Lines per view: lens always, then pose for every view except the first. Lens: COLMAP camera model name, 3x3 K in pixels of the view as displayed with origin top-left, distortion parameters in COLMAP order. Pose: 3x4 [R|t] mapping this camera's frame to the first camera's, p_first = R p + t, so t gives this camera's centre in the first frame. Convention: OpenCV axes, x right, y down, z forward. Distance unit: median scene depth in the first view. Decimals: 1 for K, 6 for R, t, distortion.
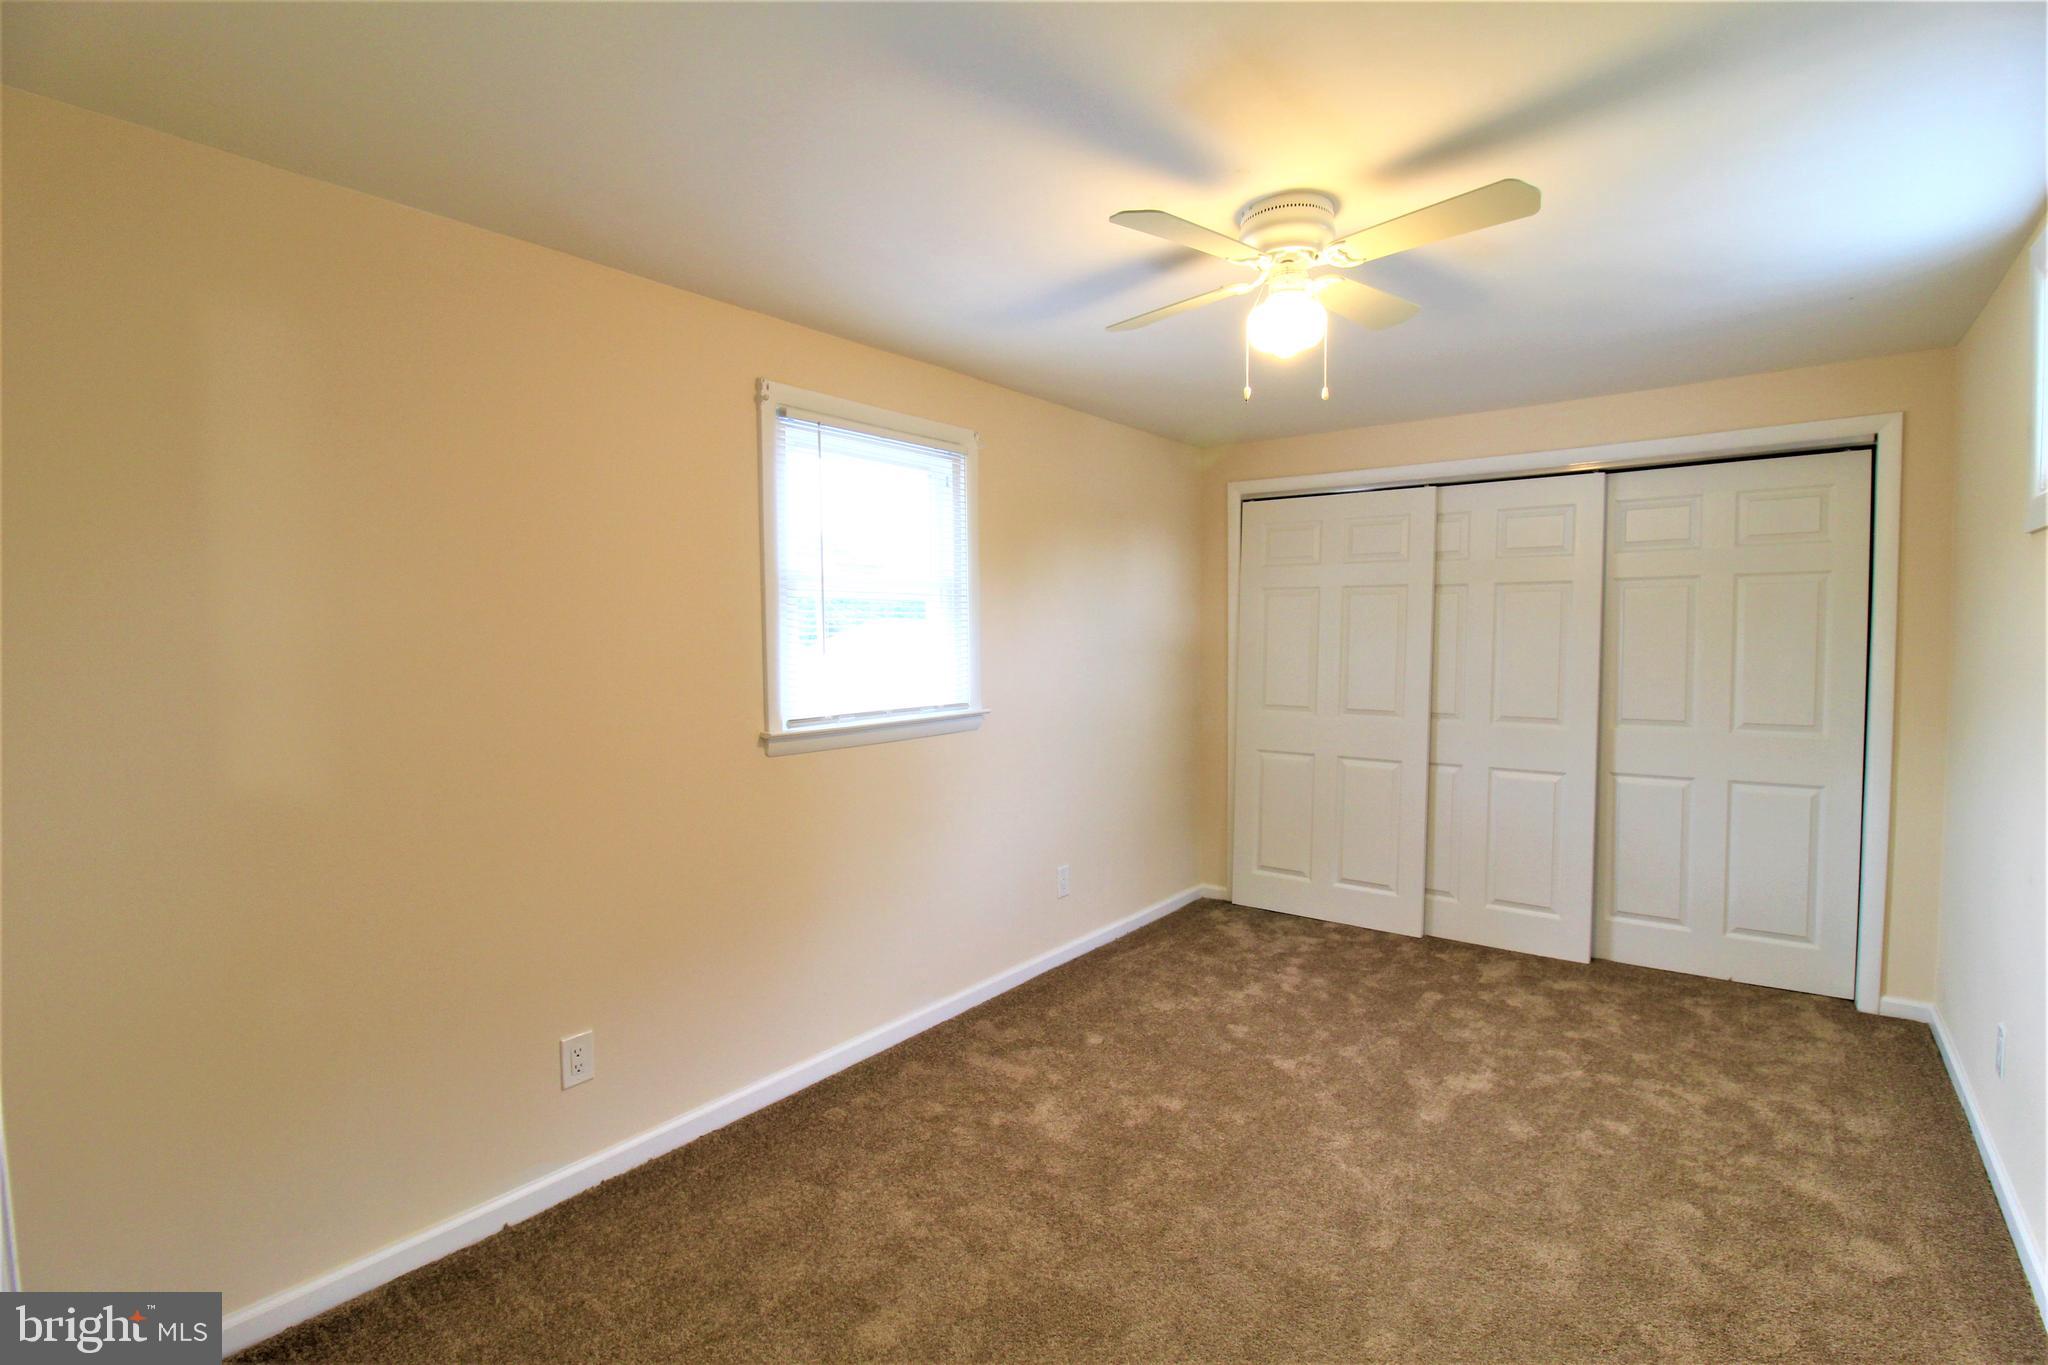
lens RADIAL K [[968.6, 0, 1036.8], [0, 968.6, 669.1], [0, 0, 1]] dist [-0.009822, -0.004303]
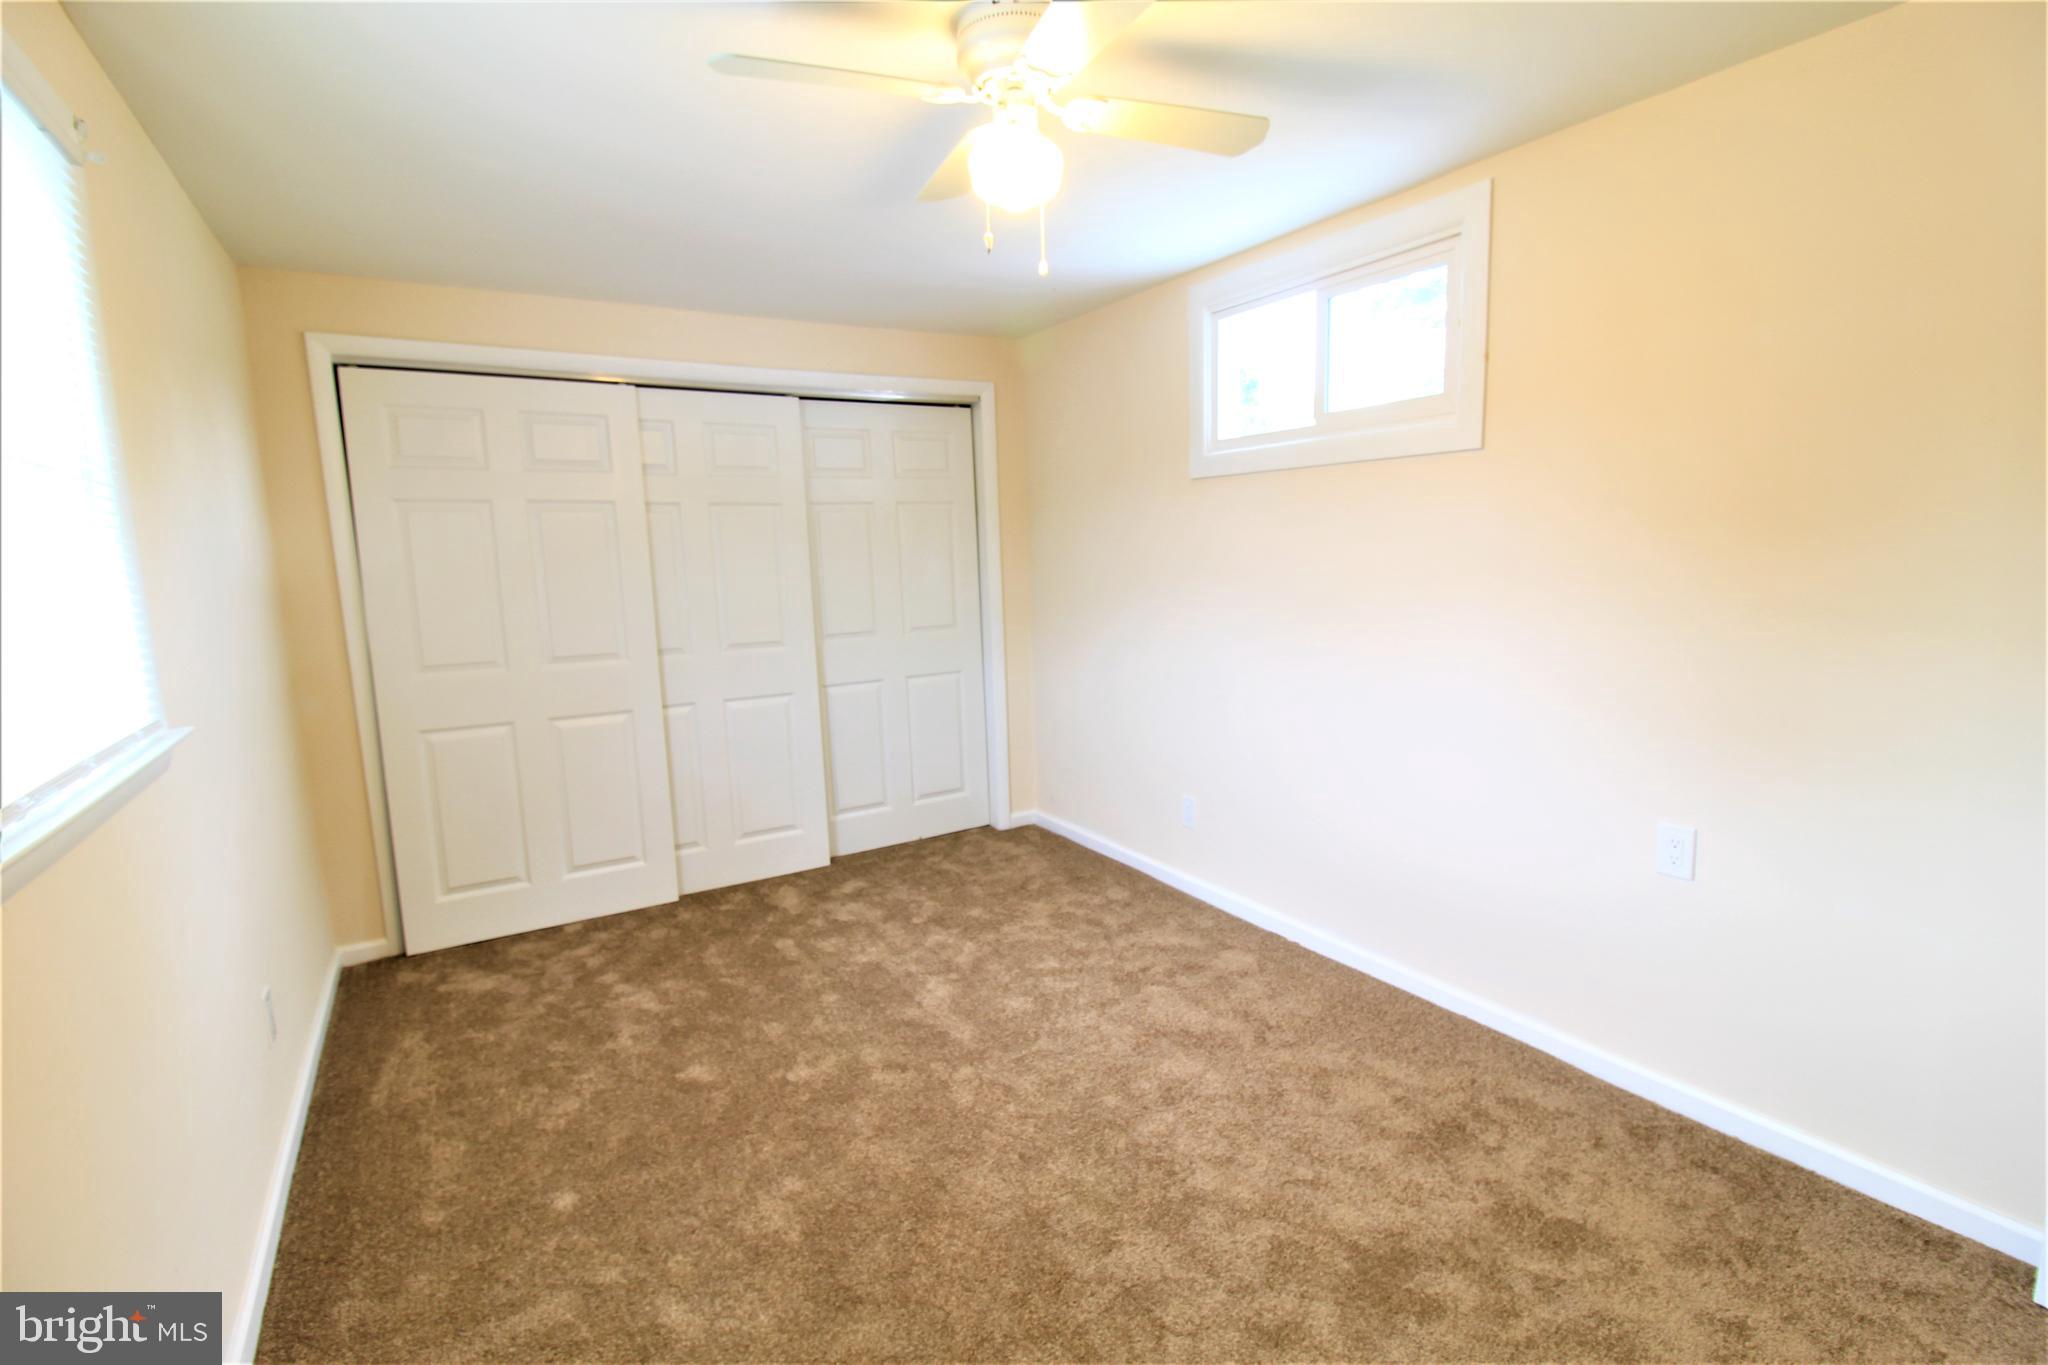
lens RADIAL K [[968.6, 0, 1028.5], [0, 968.6, 679.8], [0, 0, 1]] dist [-0.009822, -0.004303]
pose [[0.344568, -0.131933, 0.929444, -0.346824], [0.062270, 0.991107, 0.117601, -0.011726], [-0.936694, 0.017355, 0.349719, 0.440333]]
